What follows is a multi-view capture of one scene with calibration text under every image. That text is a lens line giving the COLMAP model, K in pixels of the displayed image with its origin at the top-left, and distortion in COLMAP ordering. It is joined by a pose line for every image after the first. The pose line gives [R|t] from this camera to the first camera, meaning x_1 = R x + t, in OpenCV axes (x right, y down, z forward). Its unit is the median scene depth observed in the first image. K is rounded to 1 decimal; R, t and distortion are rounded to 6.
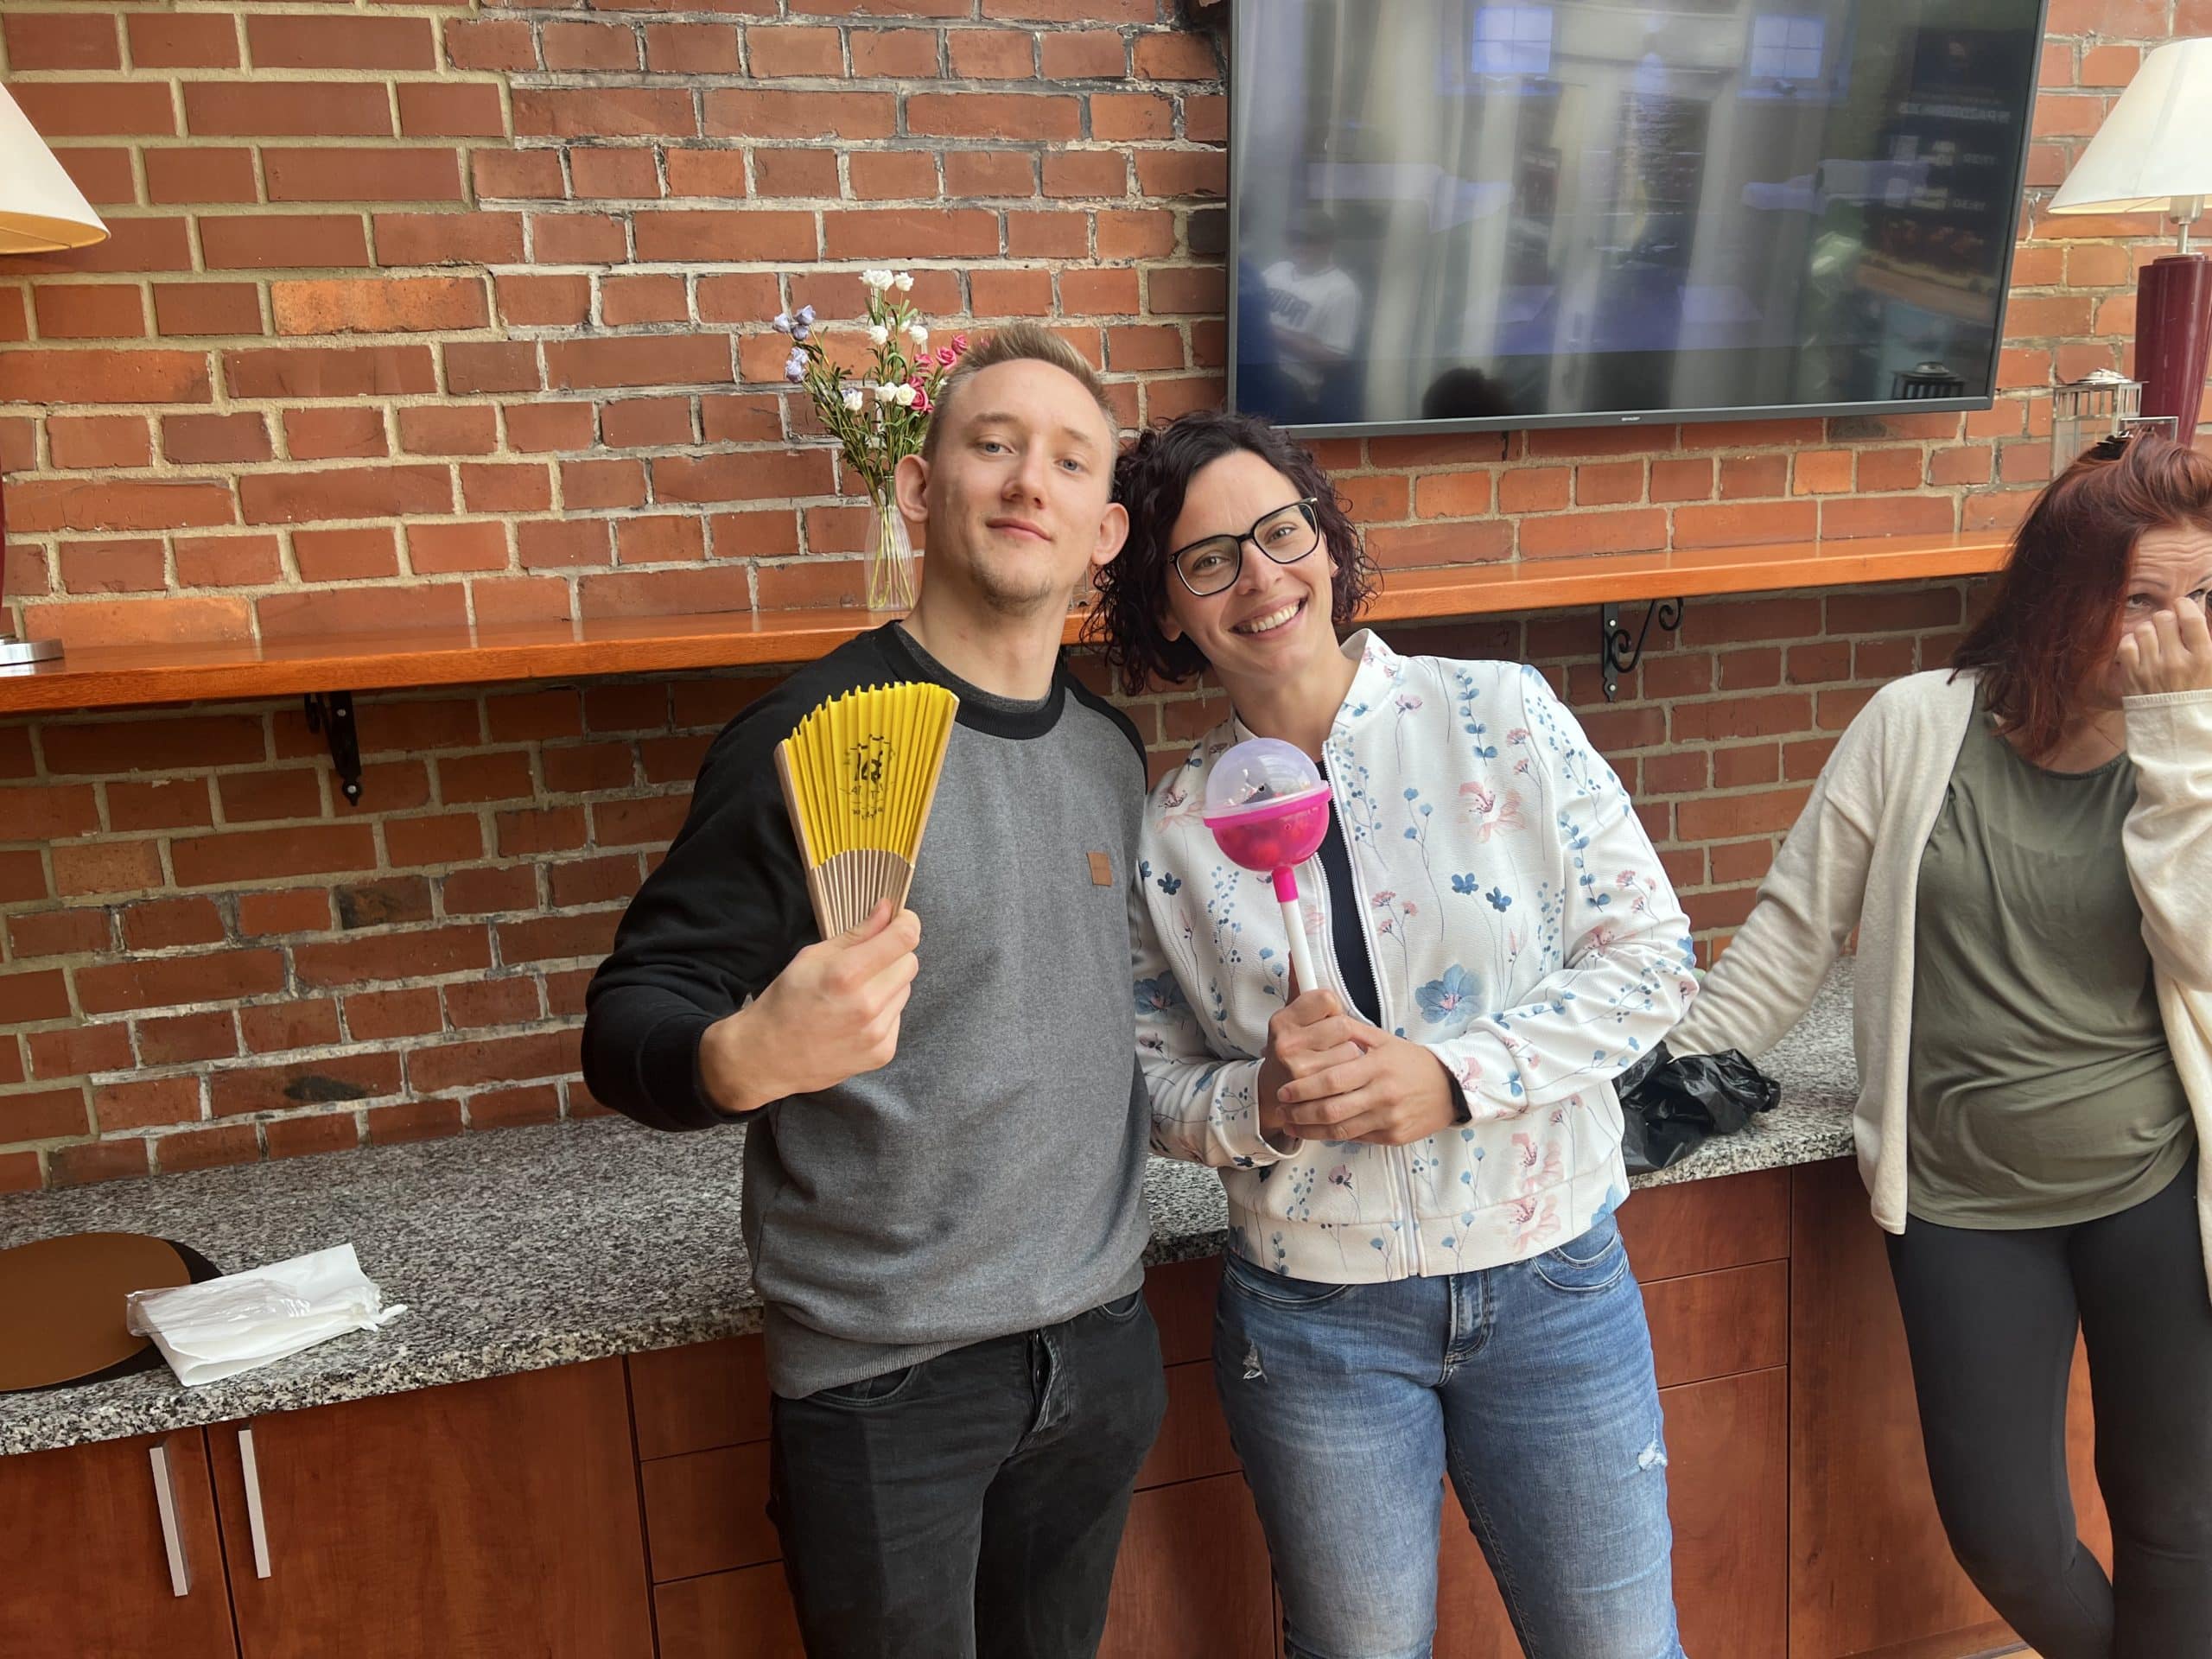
lens RADIAL K [[1653.5, 0, 1098.0], [0, 1653.5, 832.4], [0, 0, 1]] dist [0.046042, -0.057024]
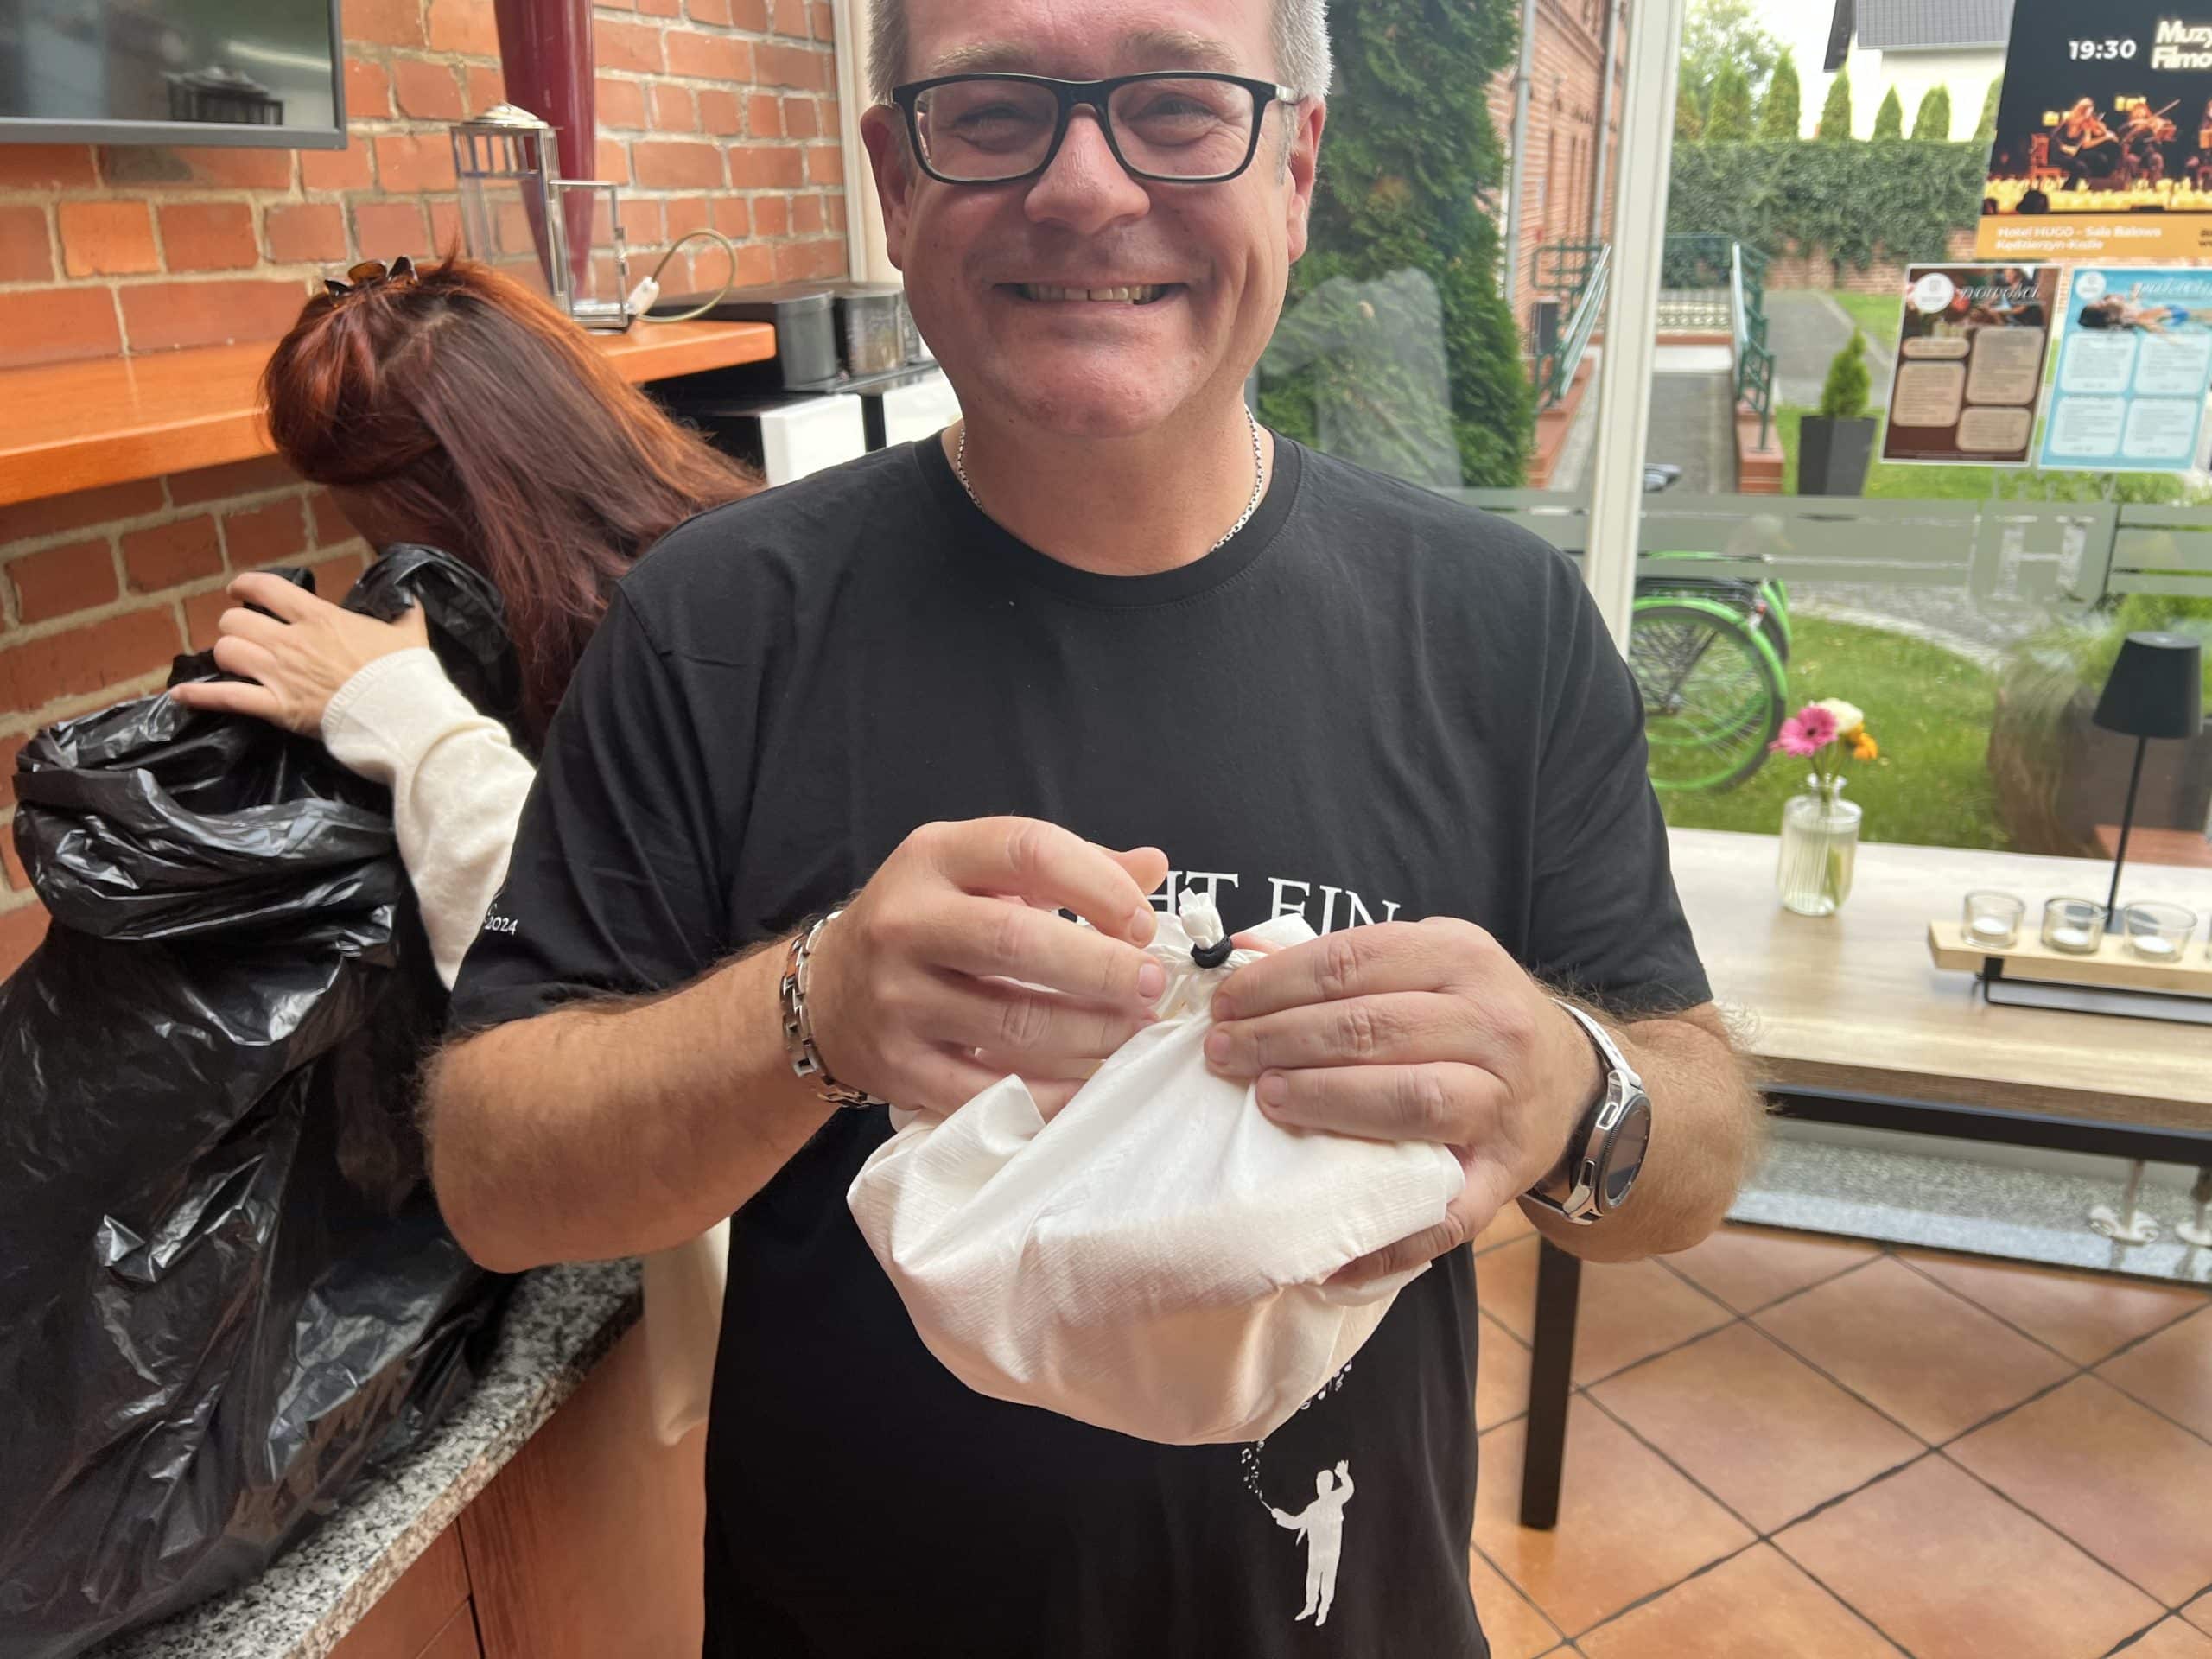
lens RADIAL K [[1653.5, 0, 1094.6], [0, 1653.5, 809.7], [0, 0, 1]] dist [0.046042, -0.057024]
pose [[0.537180, -0.248332, 0.806082, 0.109482], [0.132640, 0.968657, 0.210024, -0.115480], [-0.832973, -0.005902, 0.553282, 0.446252]]
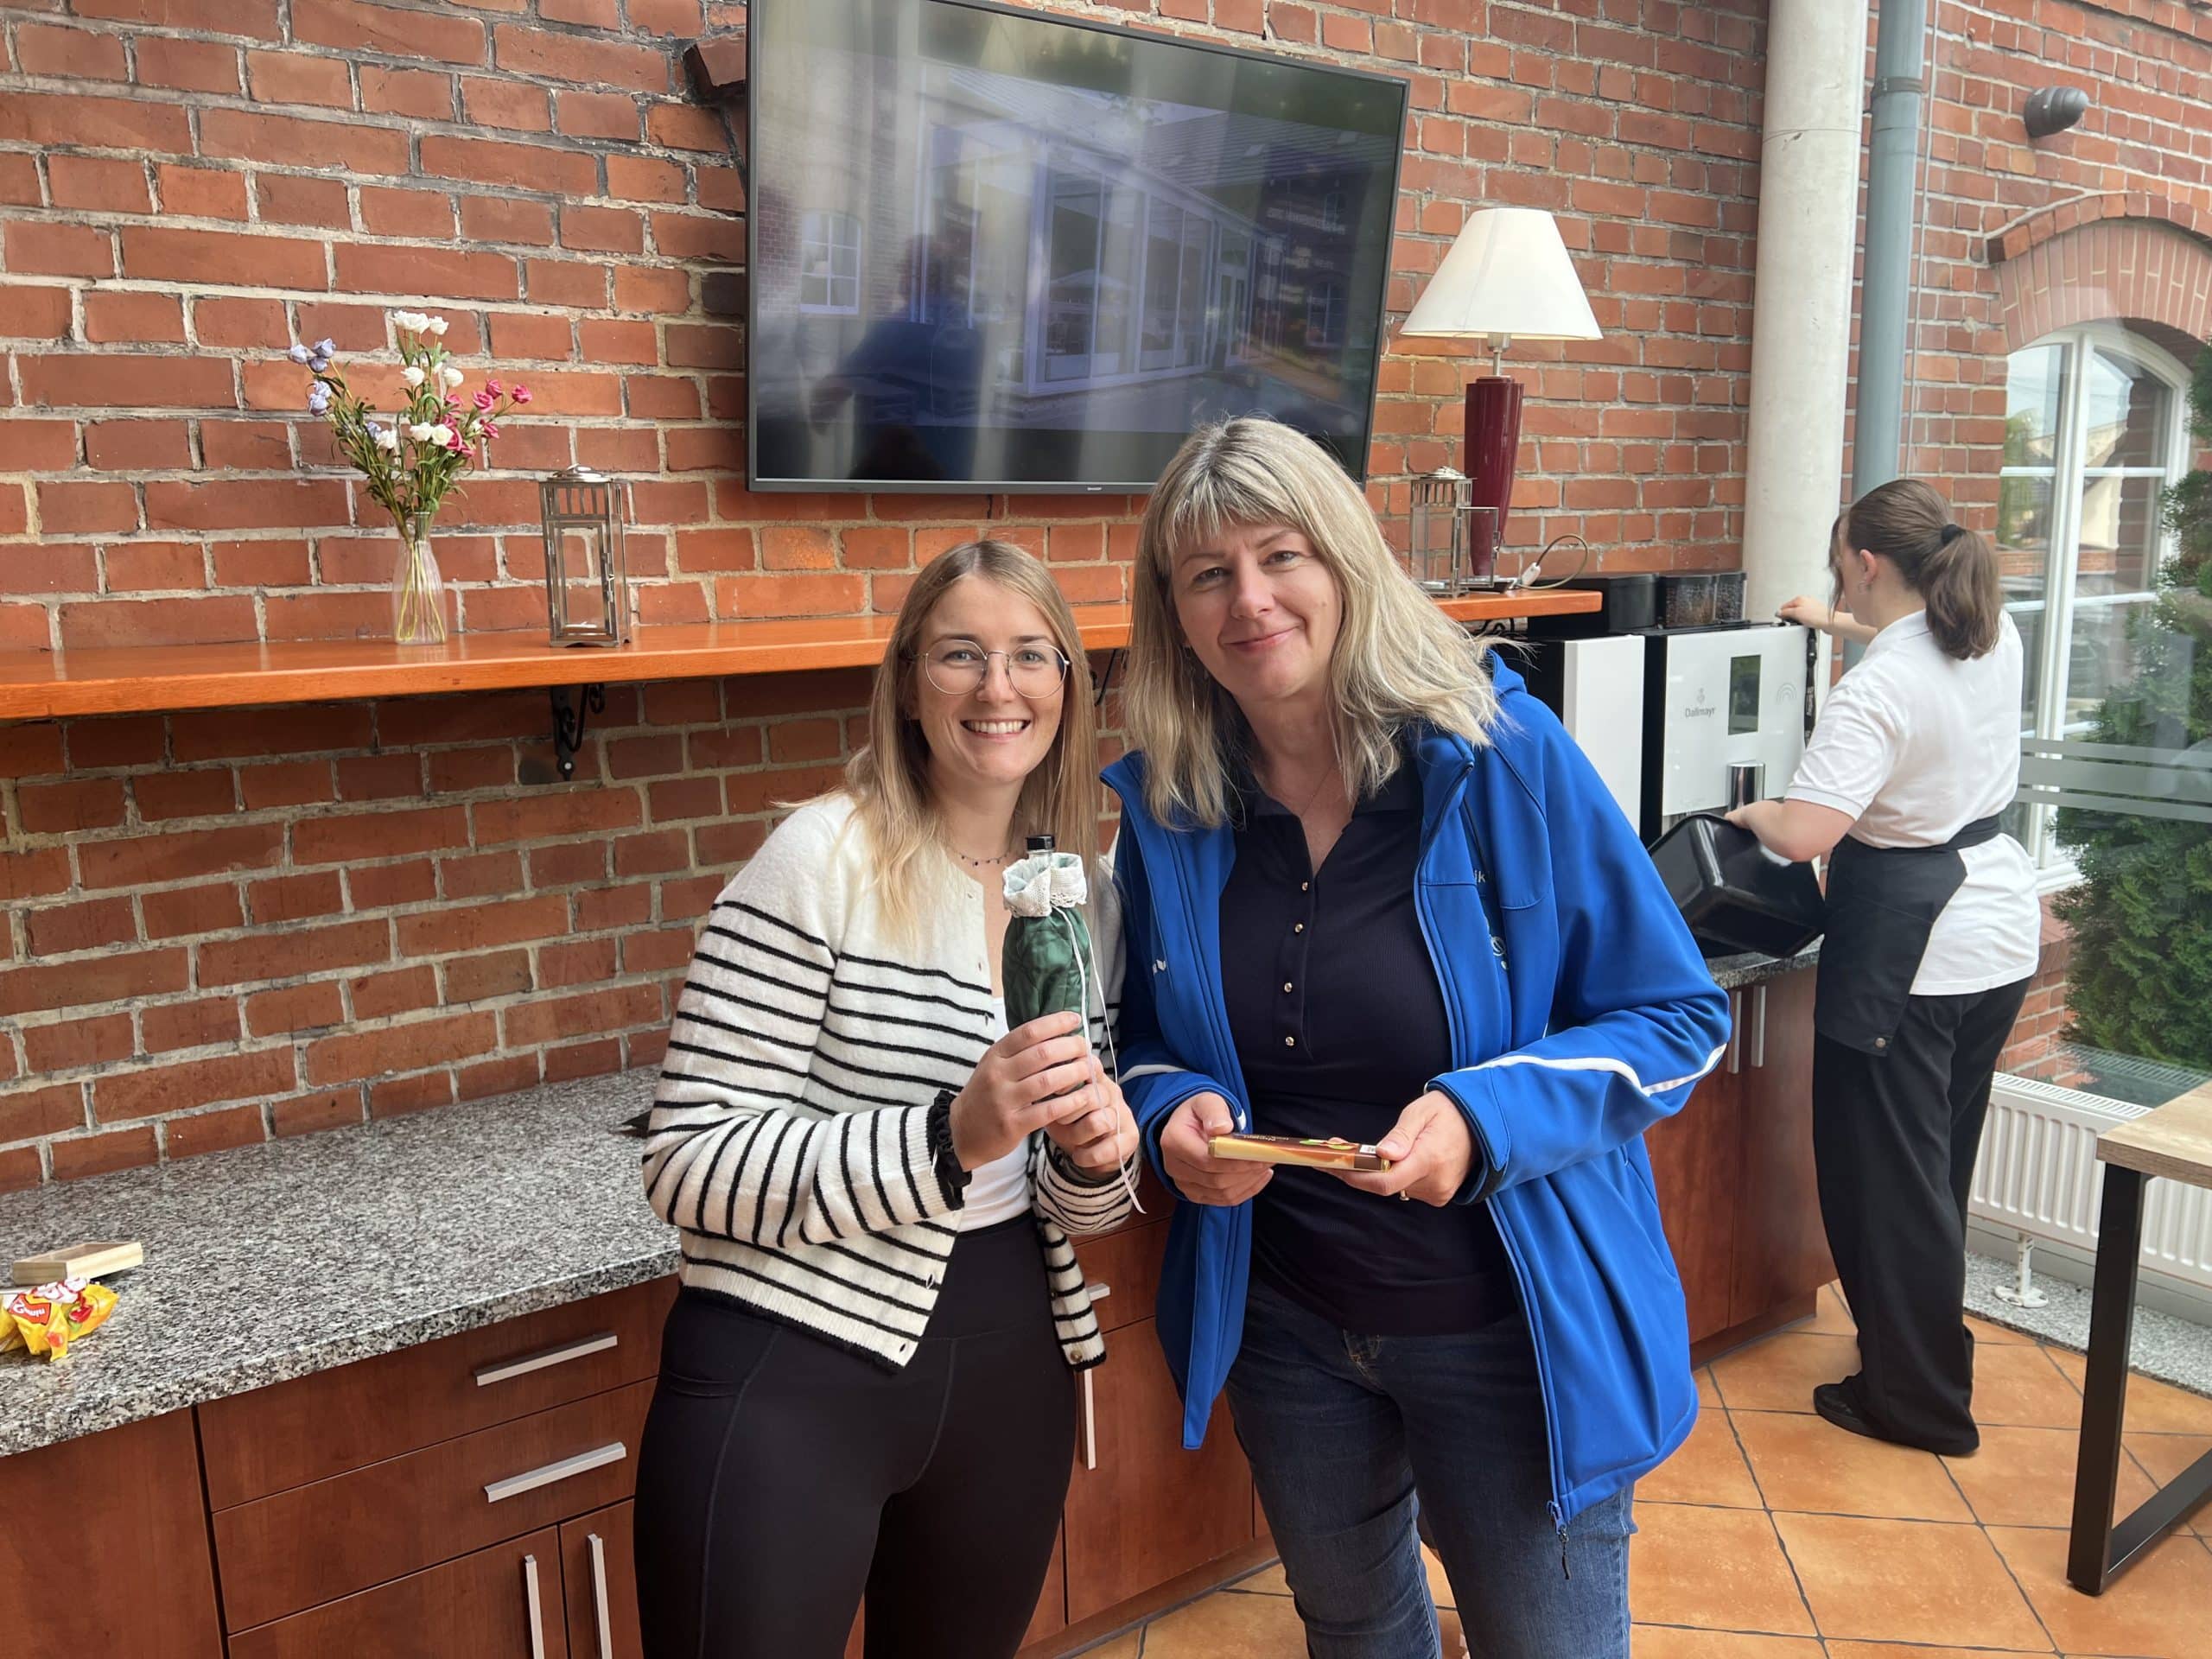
lens RADIAL K [[1653.5, 0, 1093.7], [0, 1653.5, 840.2], [0, 0, 1]] dist [0.046042, -0.057024]
pose [[0.938760, -0.025796, 0.343605, -0.091229], [0.027080, 0.999633, 0.001063, -0.005401], [-0.343506, 0.008307, 0.939114, -0.088131]]
